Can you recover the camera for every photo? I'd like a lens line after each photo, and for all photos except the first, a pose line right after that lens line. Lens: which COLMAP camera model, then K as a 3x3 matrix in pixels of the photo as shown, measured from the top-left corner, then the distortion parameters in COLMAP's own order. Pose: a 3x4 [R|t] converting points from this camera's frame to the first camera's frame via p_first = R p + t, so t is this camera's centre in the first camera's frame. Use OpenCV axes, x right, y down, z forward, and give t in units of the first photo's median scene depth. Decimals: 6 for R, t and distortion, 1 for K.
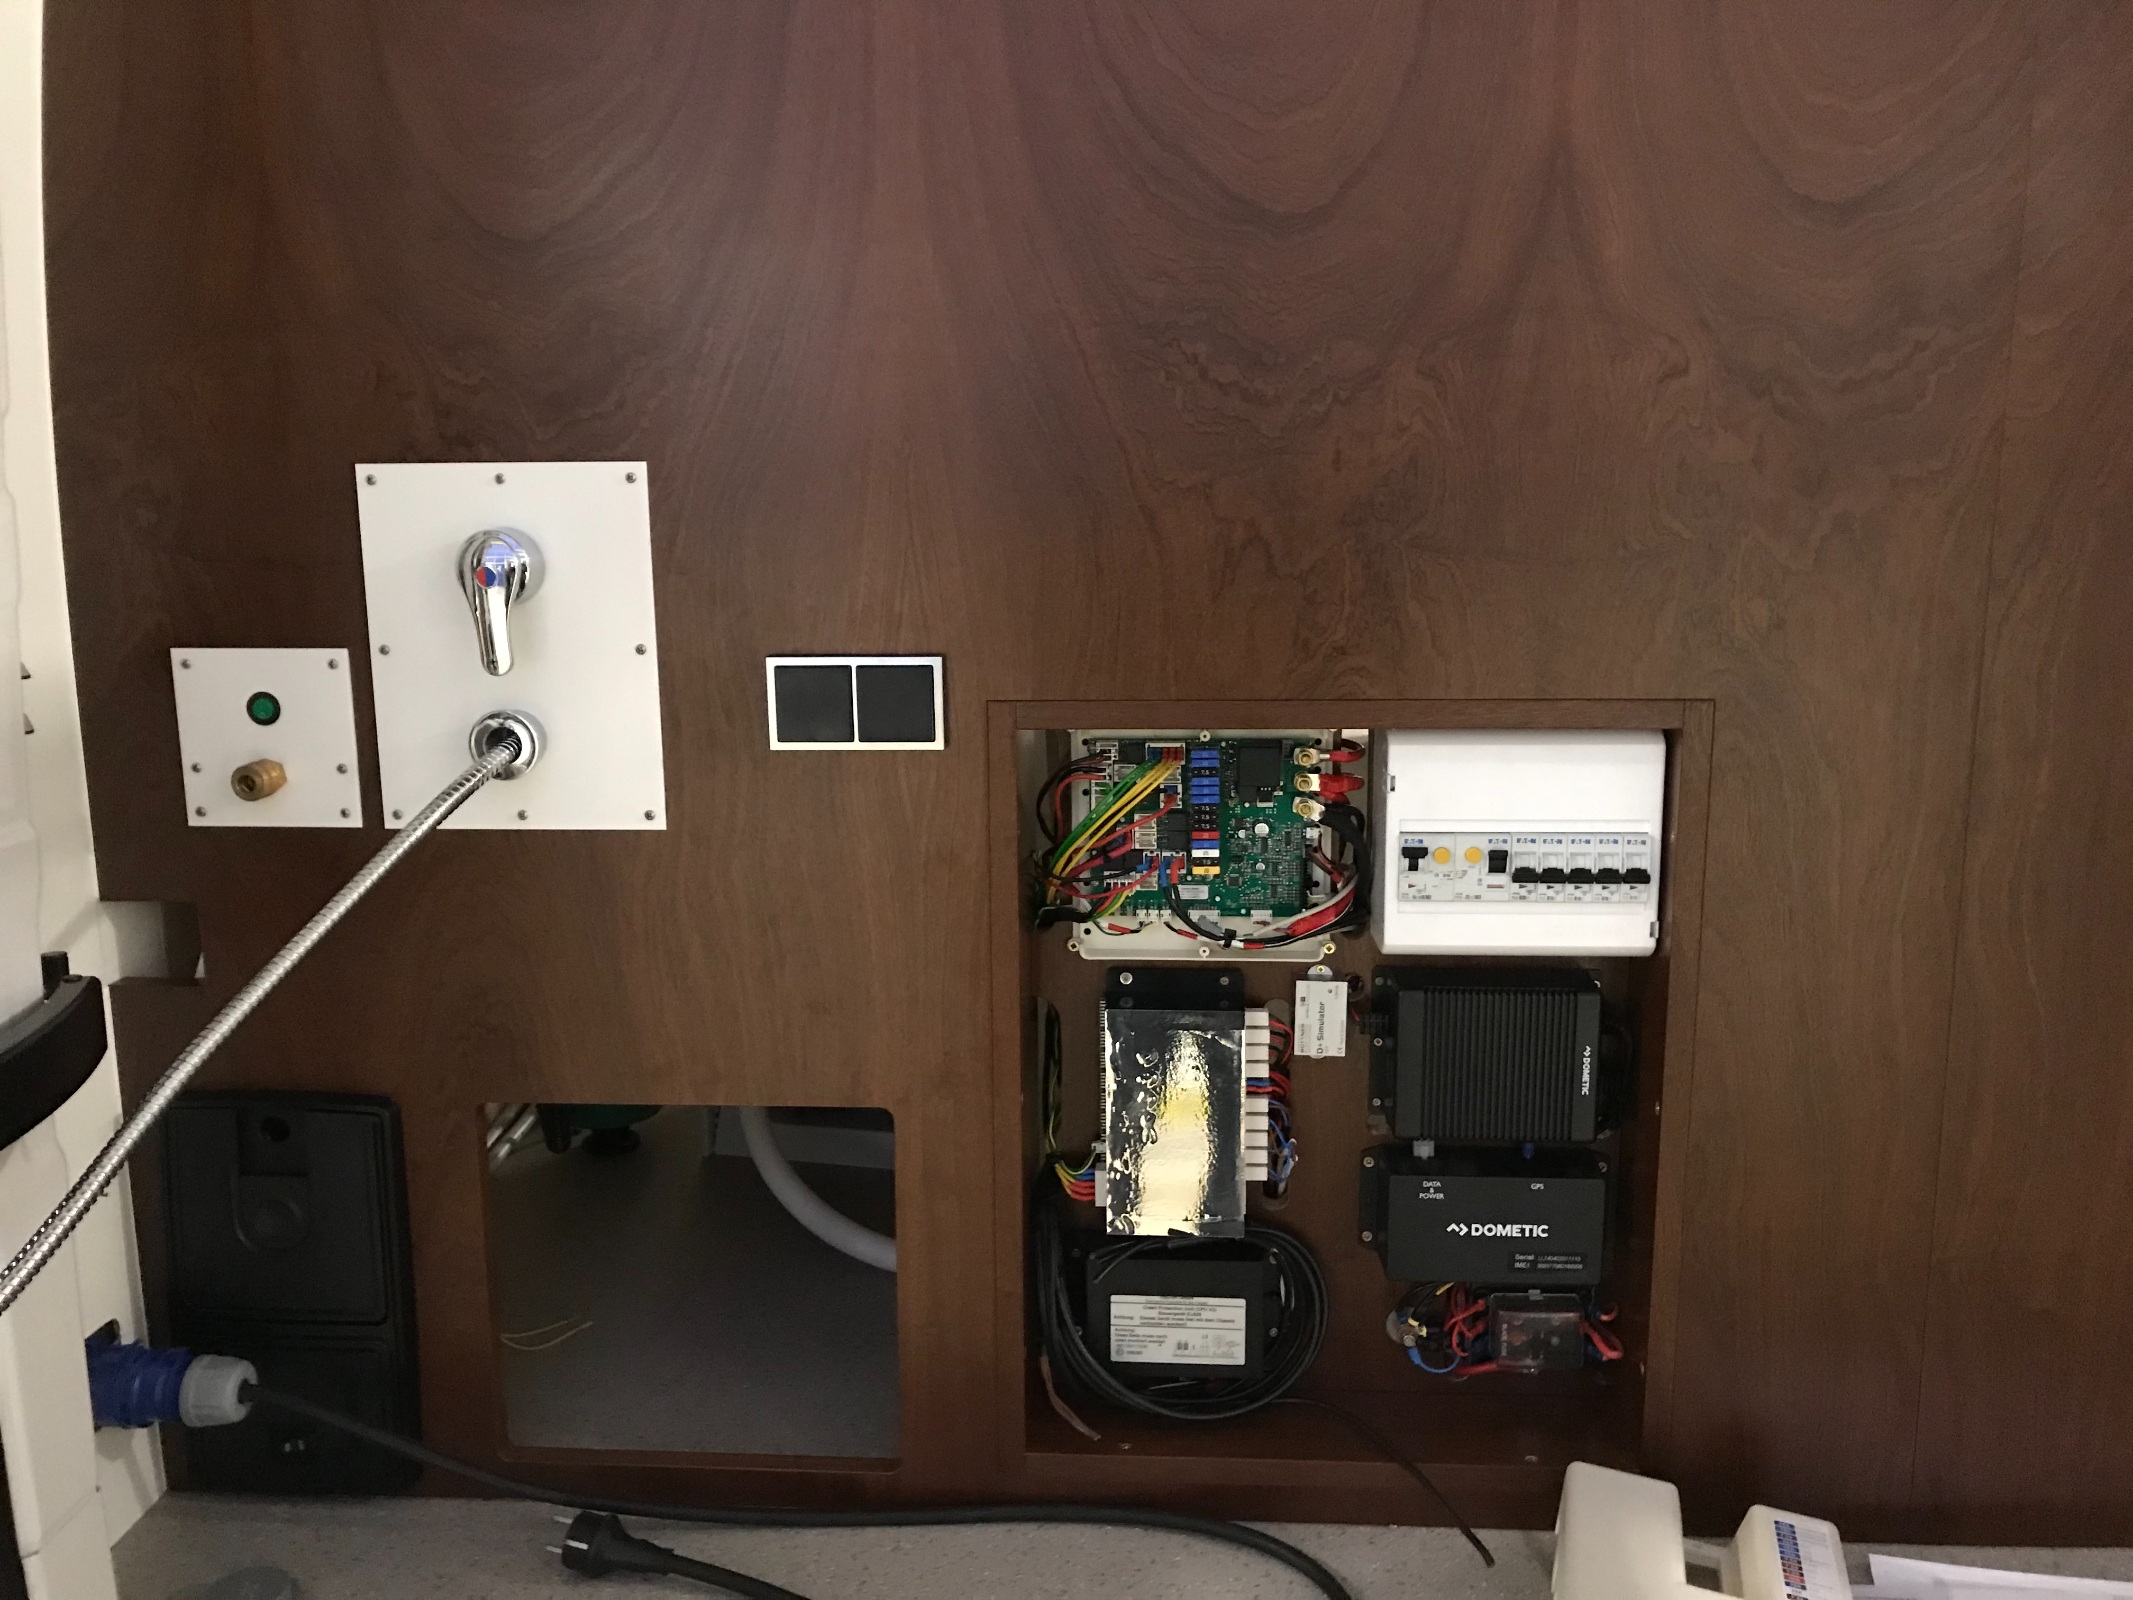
lens RADIAL K [[1802.0, 0, 1051.9], [0, 1802.0, 798.0], [0, 0, 1]] dist [0.079886, -0.185097]
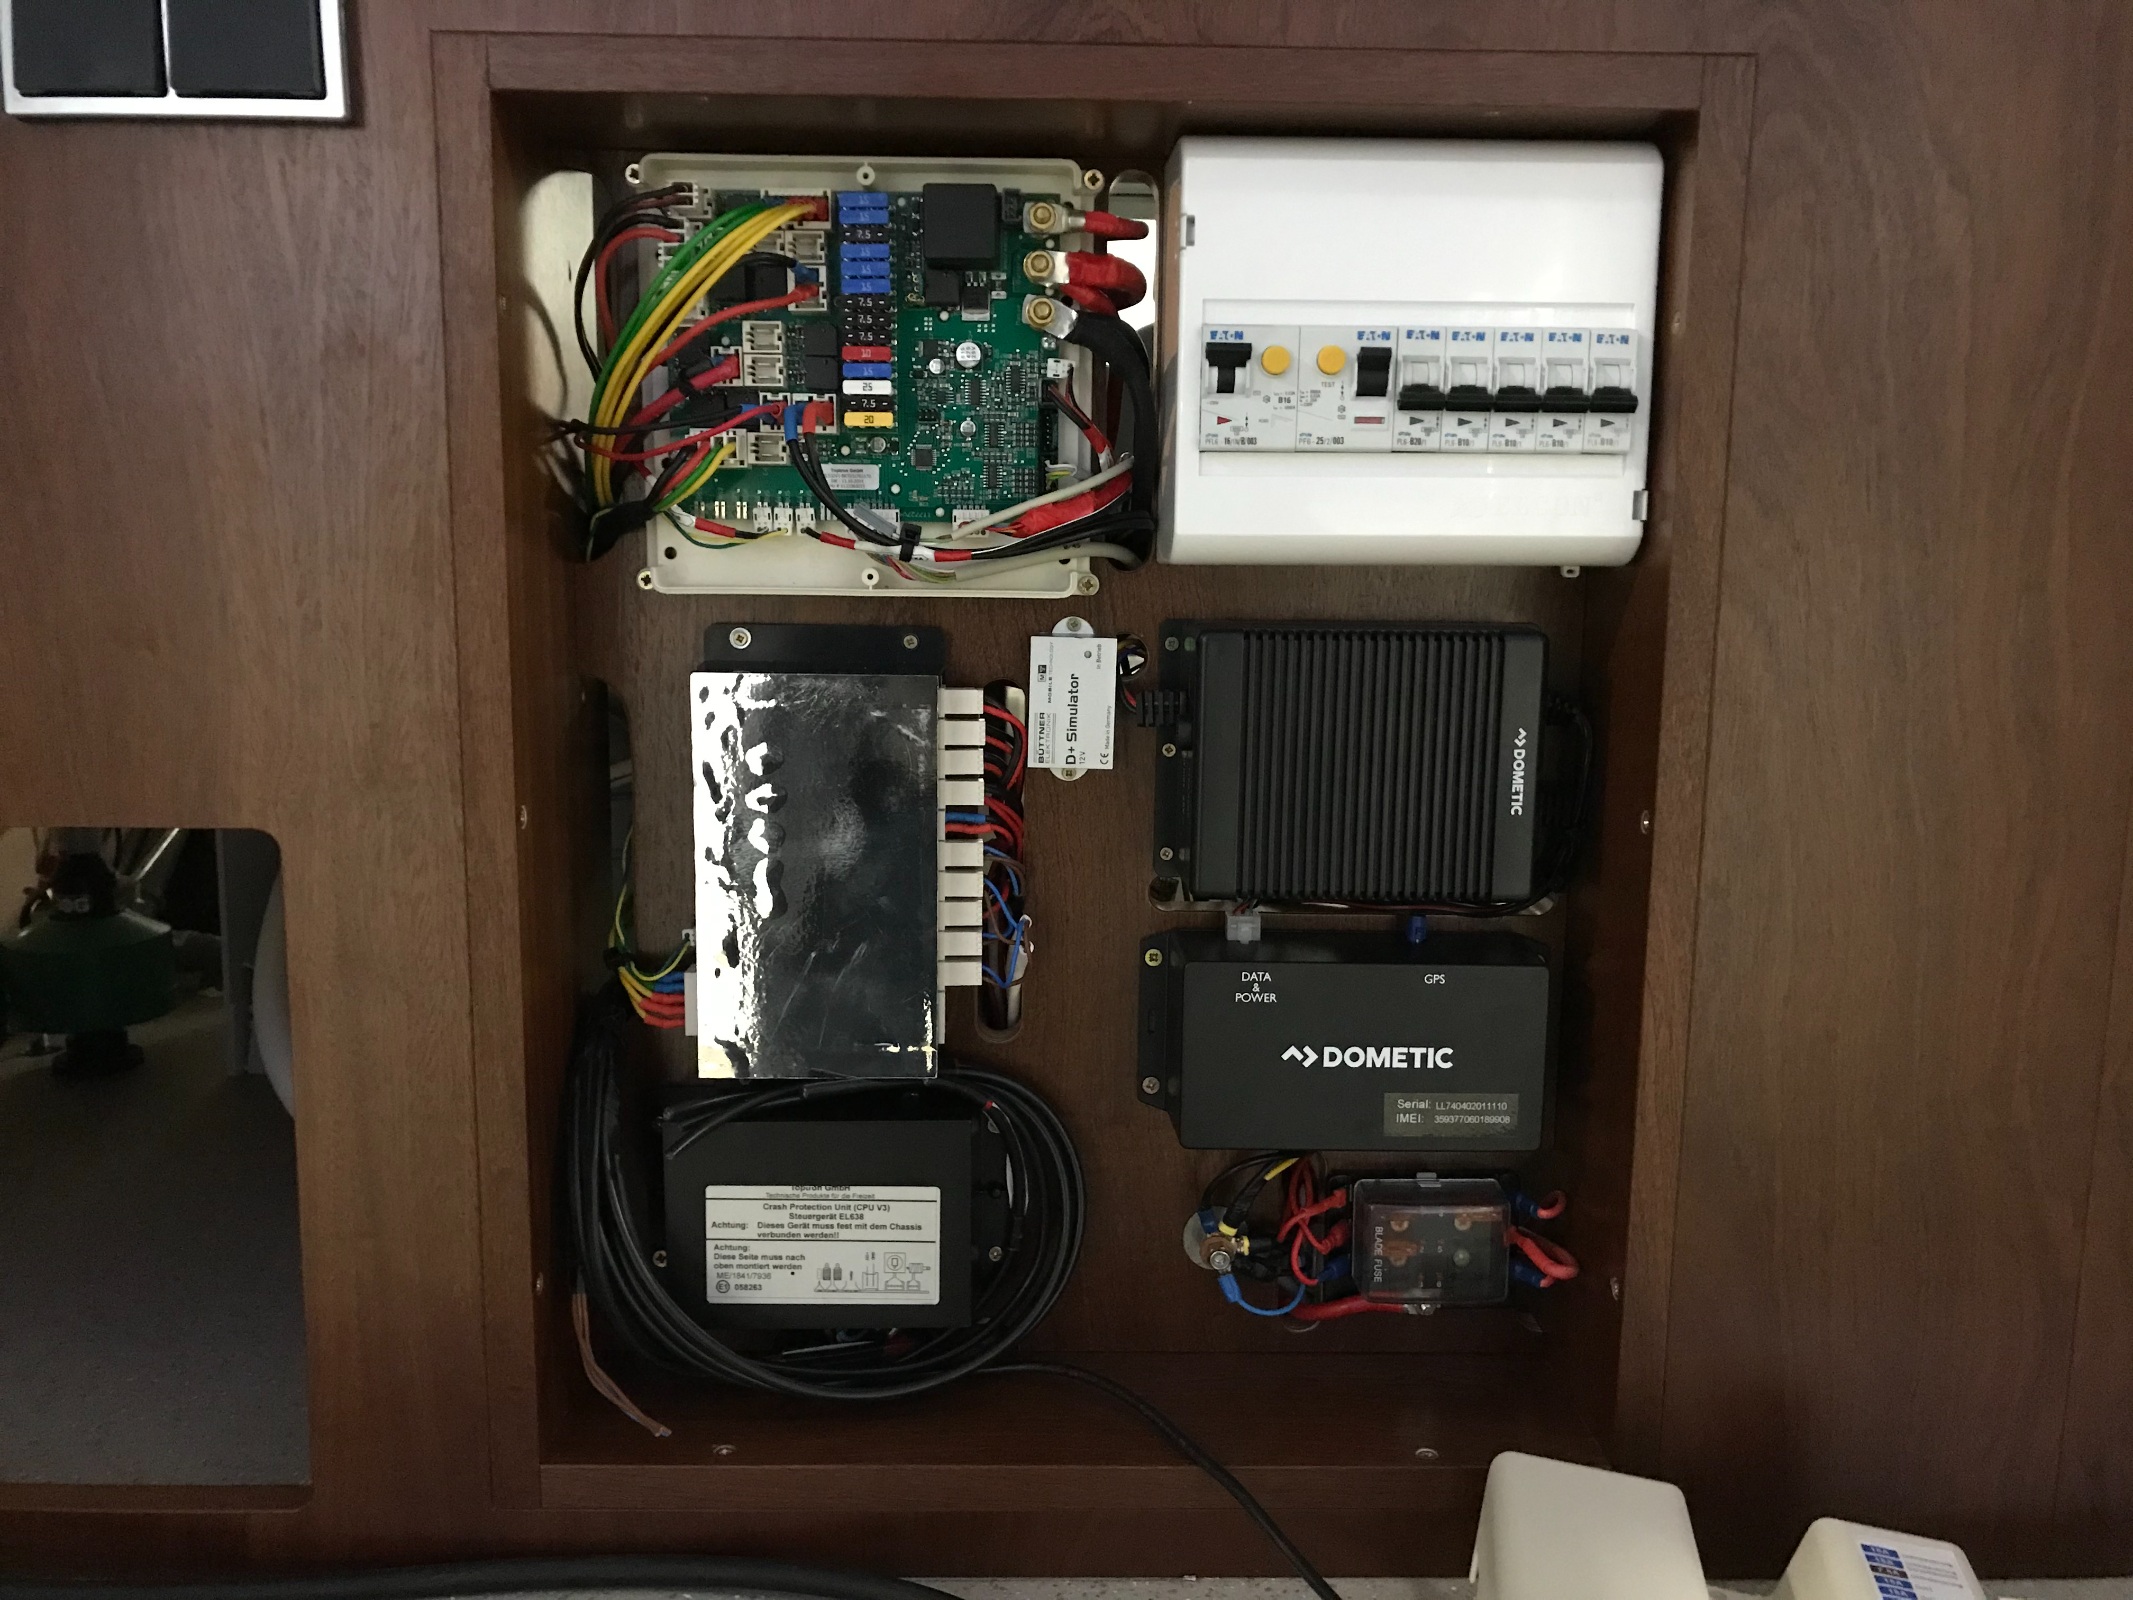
lens RADIAL K [[1916.6, 0, 1066.5], [0, 1916.6, 800.0], [0, 0, 1]] dist [0.095797, -0.161893]
pose [[0.995952, 0.008122, 0.089522, 0.092849], [-0.005952, 0.999683, -0.024480, 0.171013], [-0.089692, 0.023848, 0.995684, 0.389465]]
